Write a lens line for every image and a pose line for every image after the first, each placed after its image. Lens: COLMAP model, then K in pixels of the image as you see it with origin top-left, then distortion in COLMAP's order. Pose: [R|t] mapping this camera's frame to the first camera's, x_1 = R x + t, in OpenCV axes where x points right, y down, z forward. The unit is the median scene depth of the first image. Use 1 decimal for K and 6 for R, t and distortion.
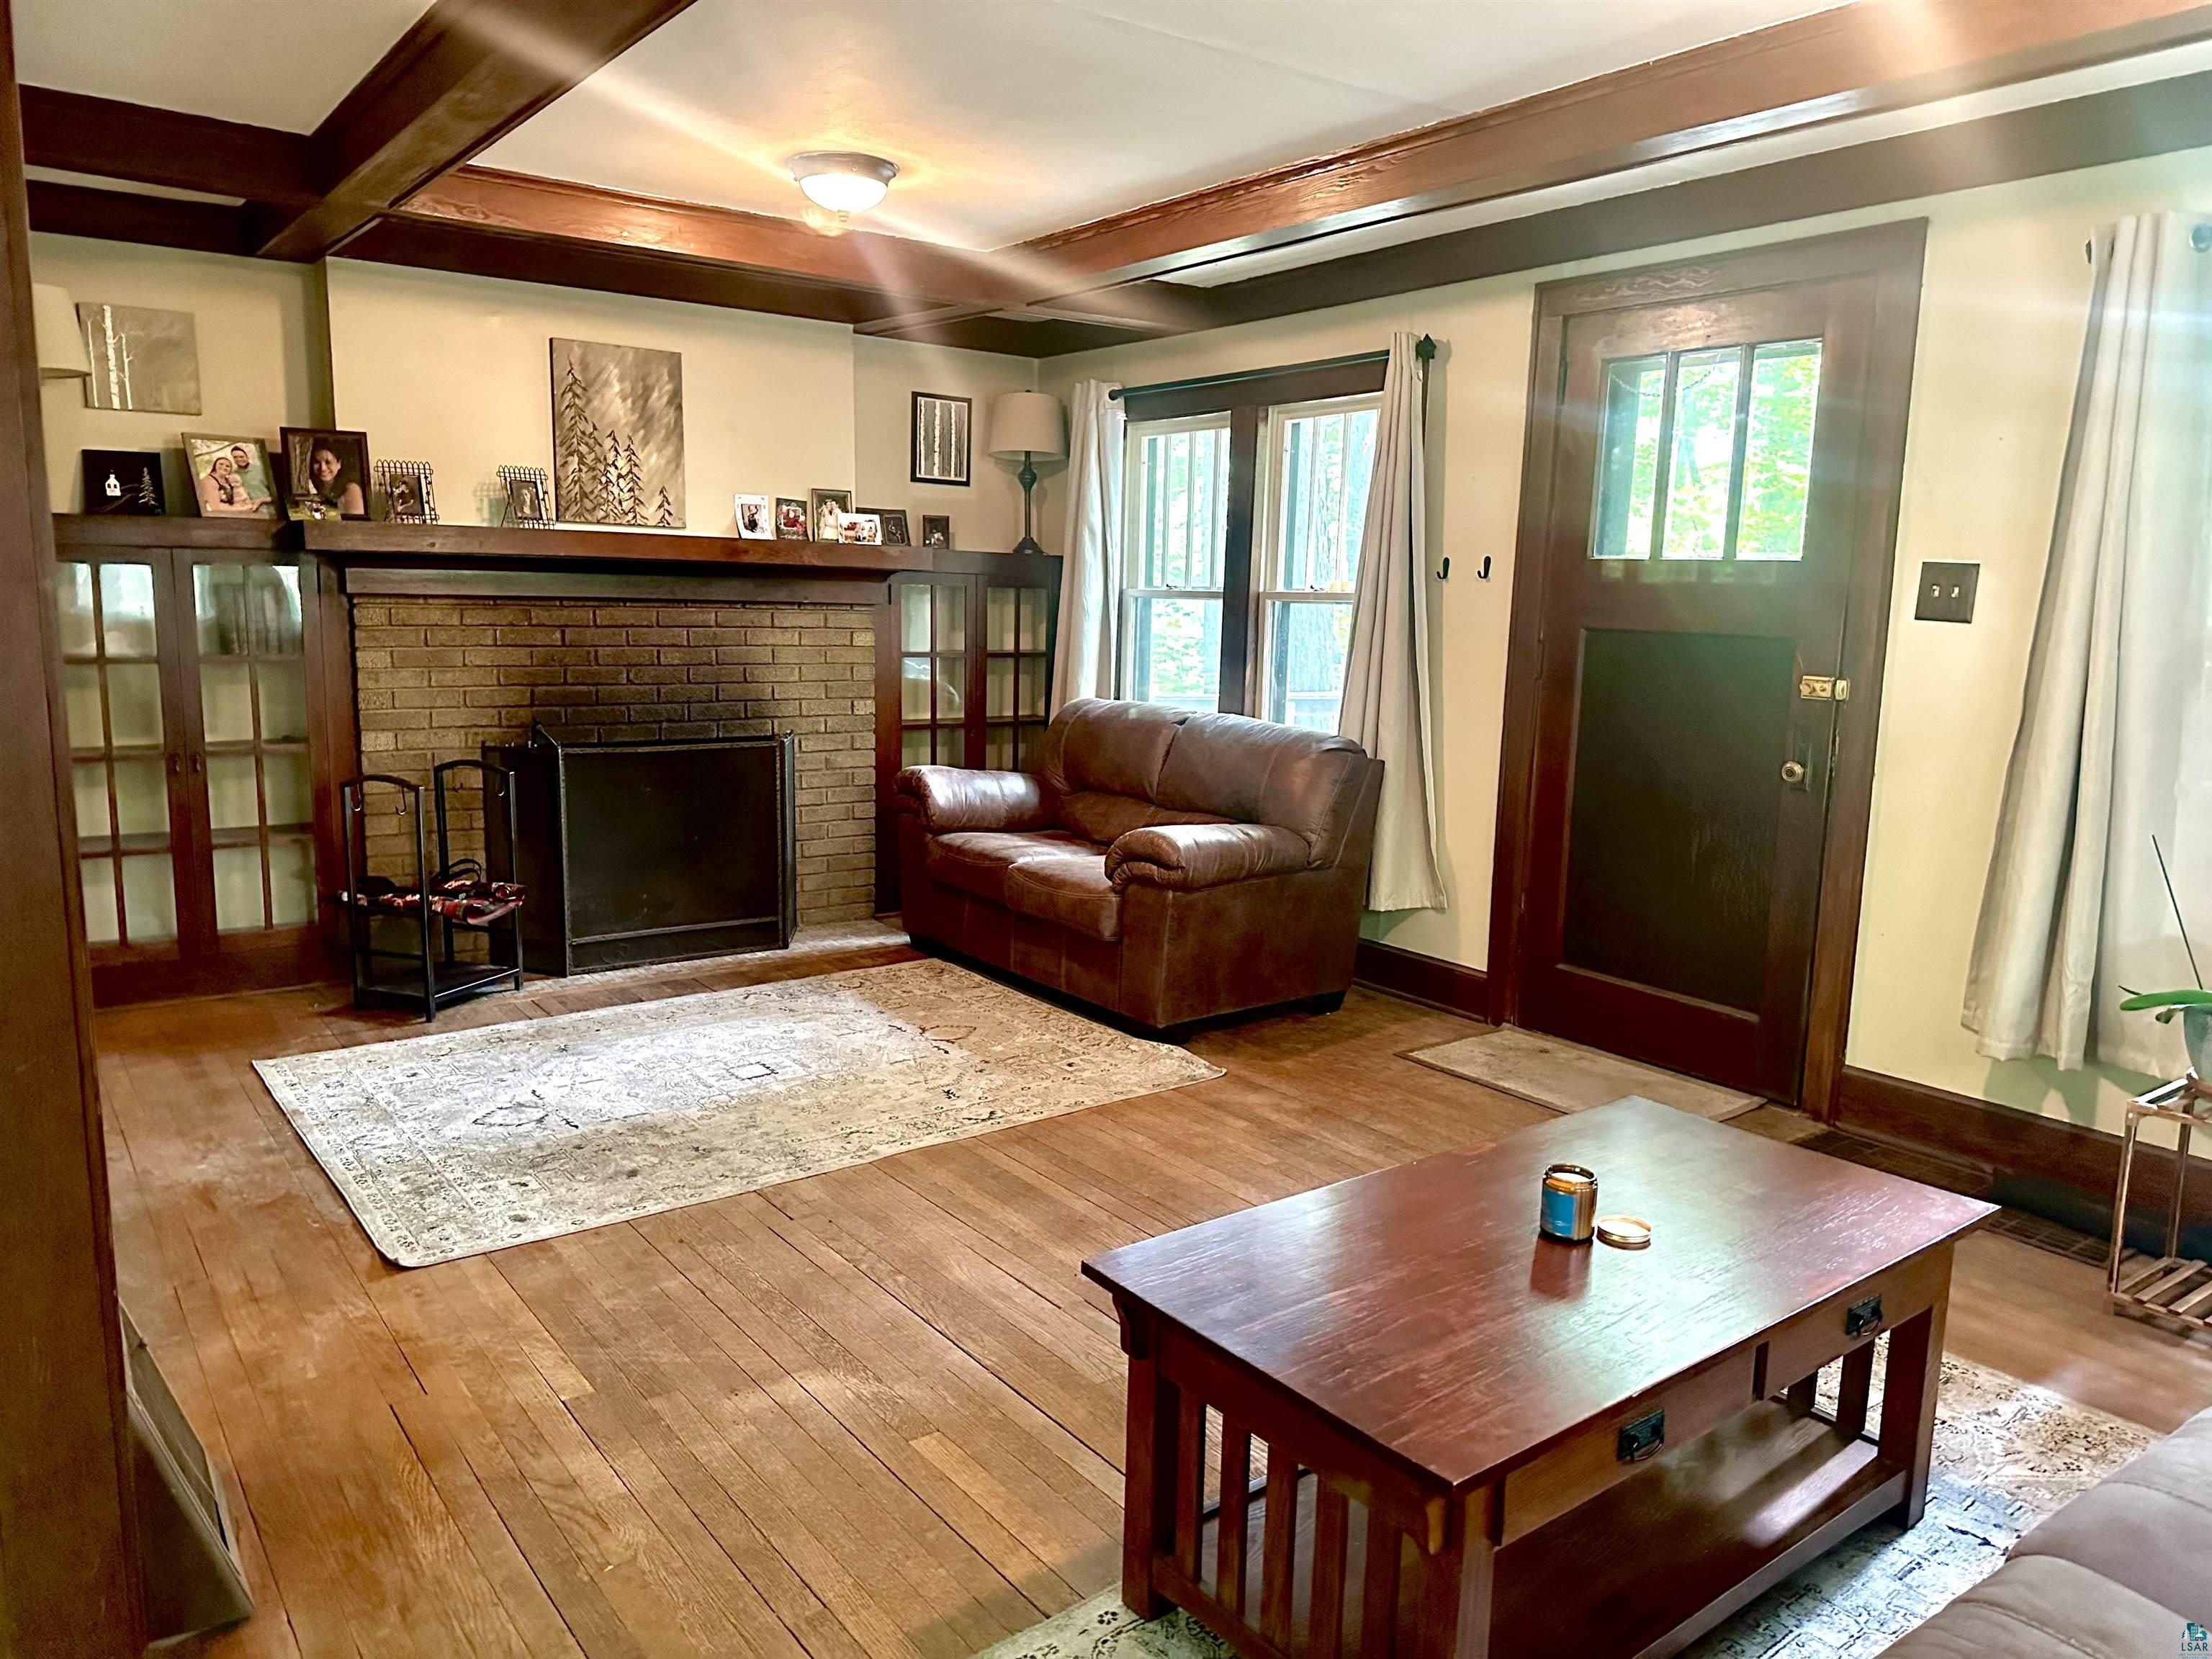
lens RADIAL K [[1523.0, 0, 1121.0], [0, 1523.0, 839.8], [0, 0, 1]] dist [0.131188, -0.206570]
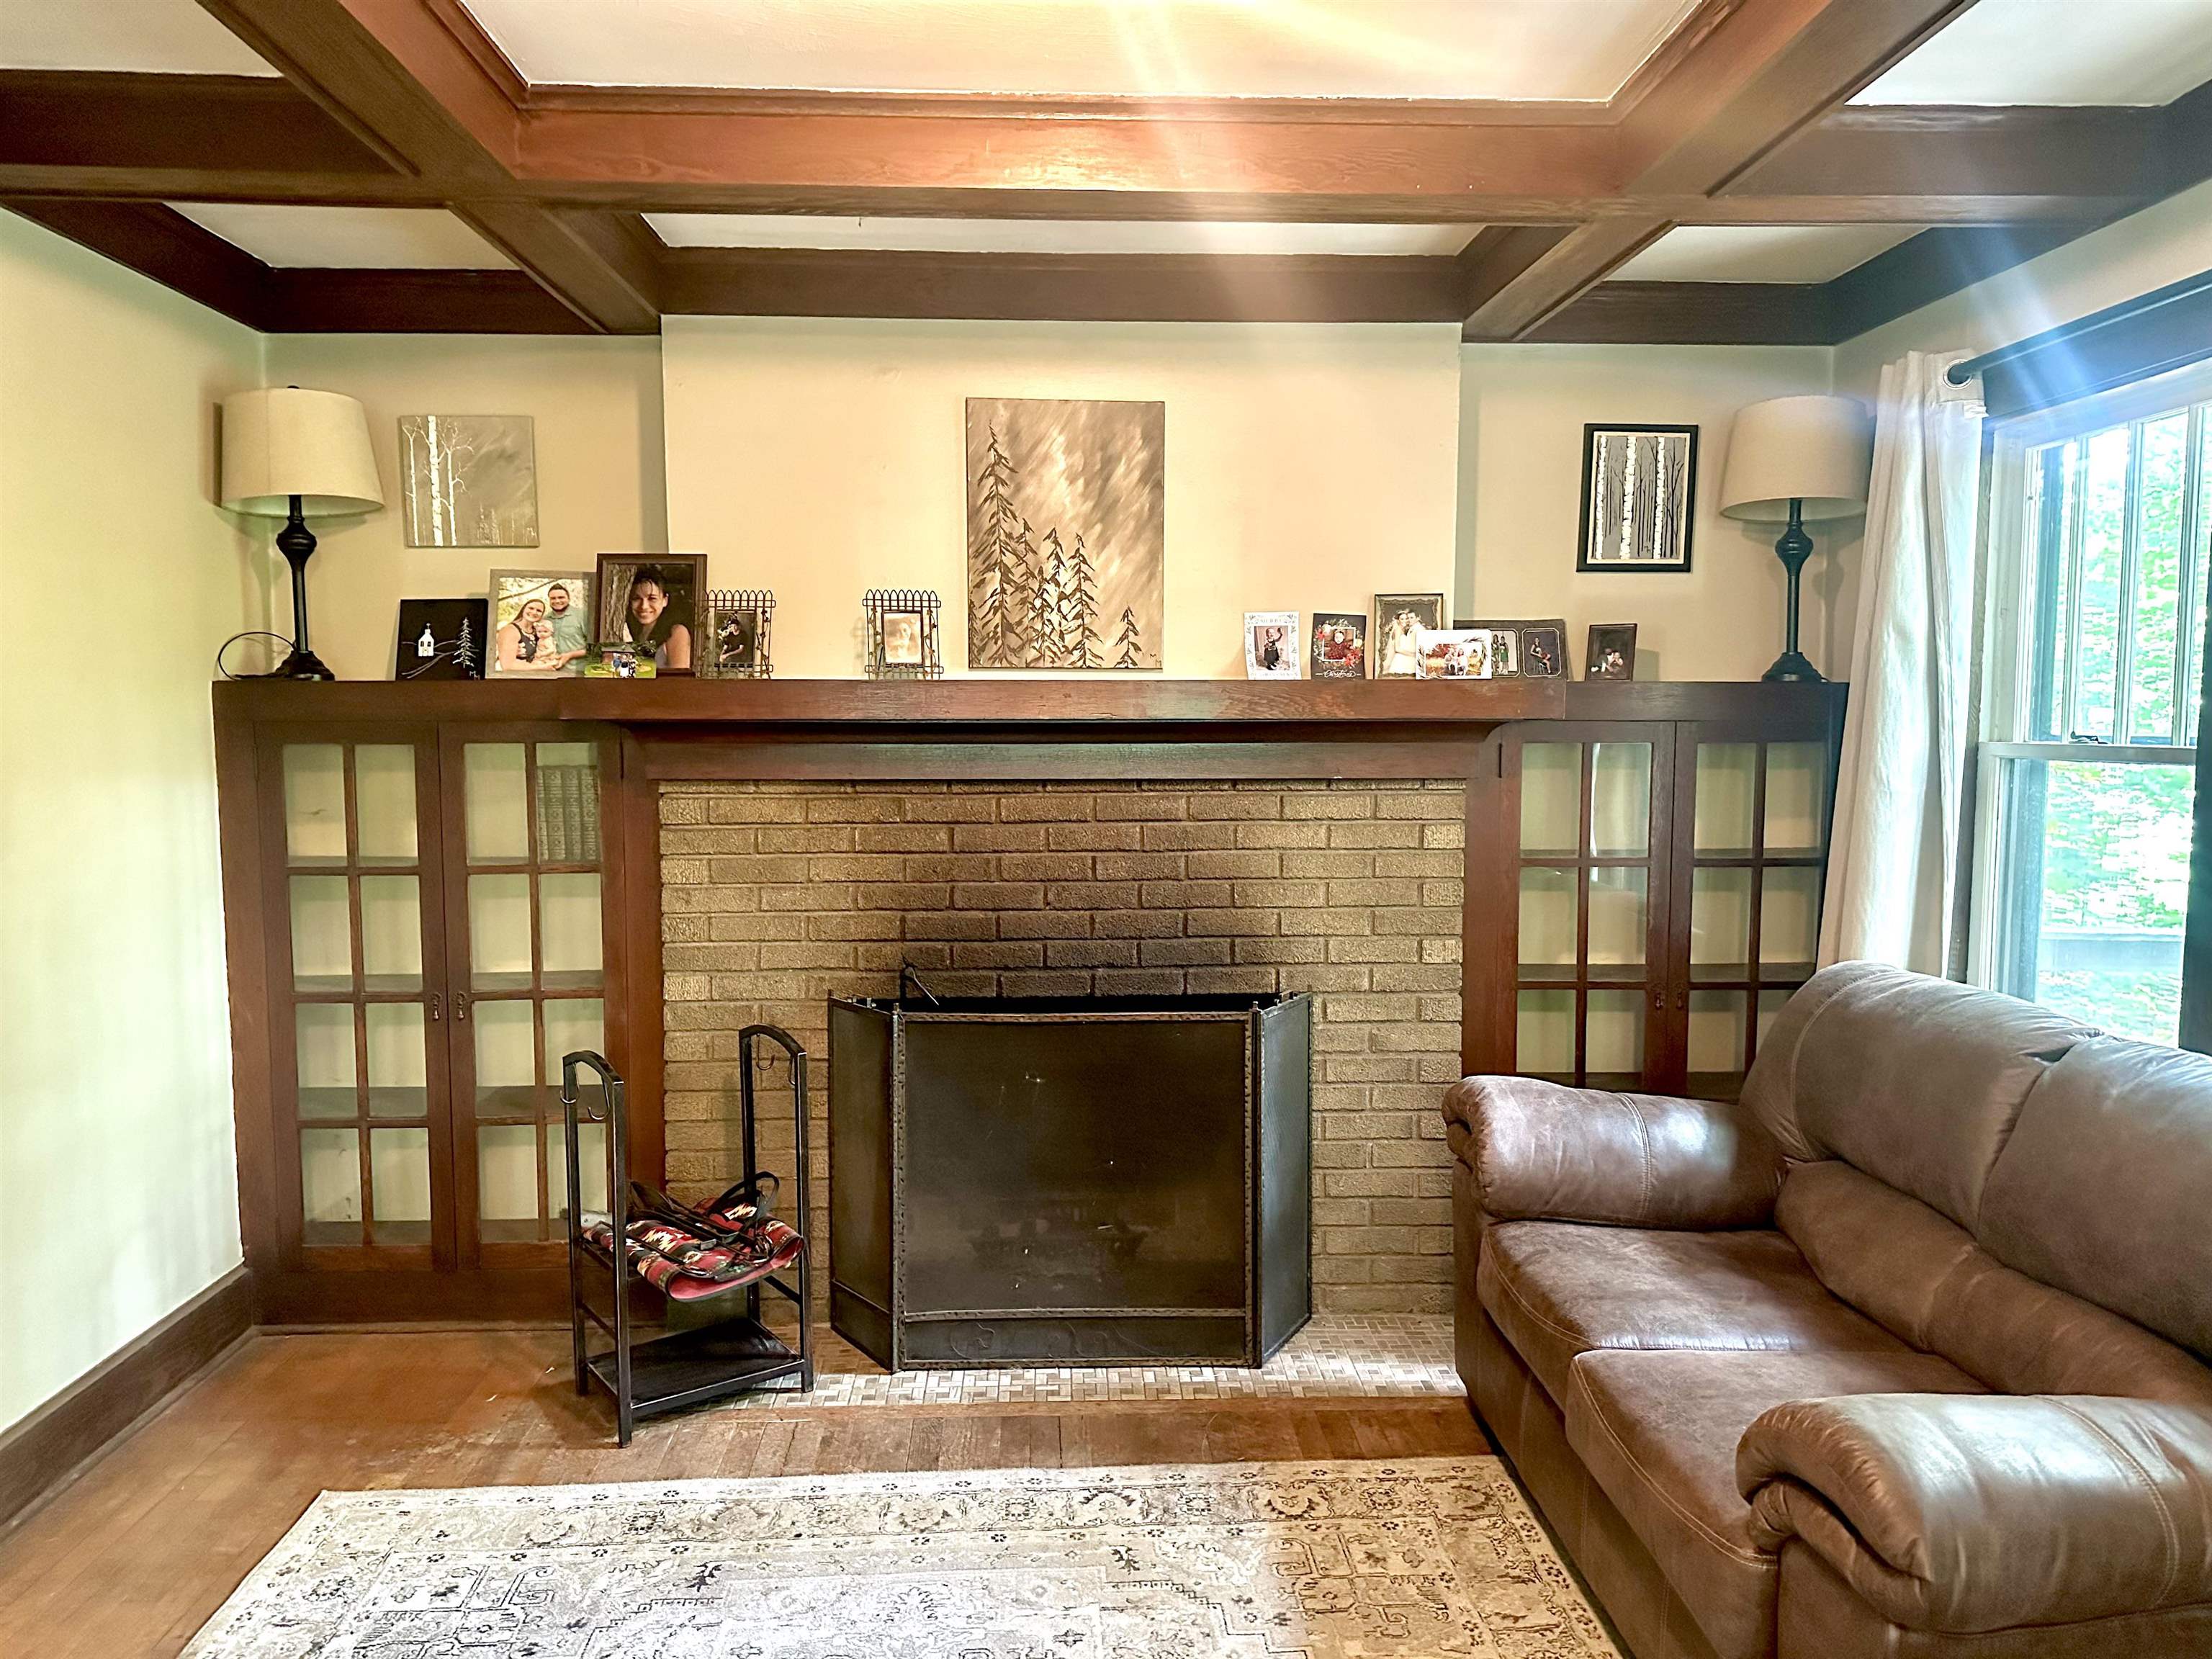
lens RADIAL K [[1523.0, 0, 1121.0], [0, 1523.0, 839.8], [0, 0, 1]] dist [0.131188, -0.206570]
pose [[0.825280, 0.021883, -0.564299, 0.068614], [-0.072312, 0.995118, -0.067165, -0.088968], [0.560074, 0.096236, 0.822834, 0.485174]]
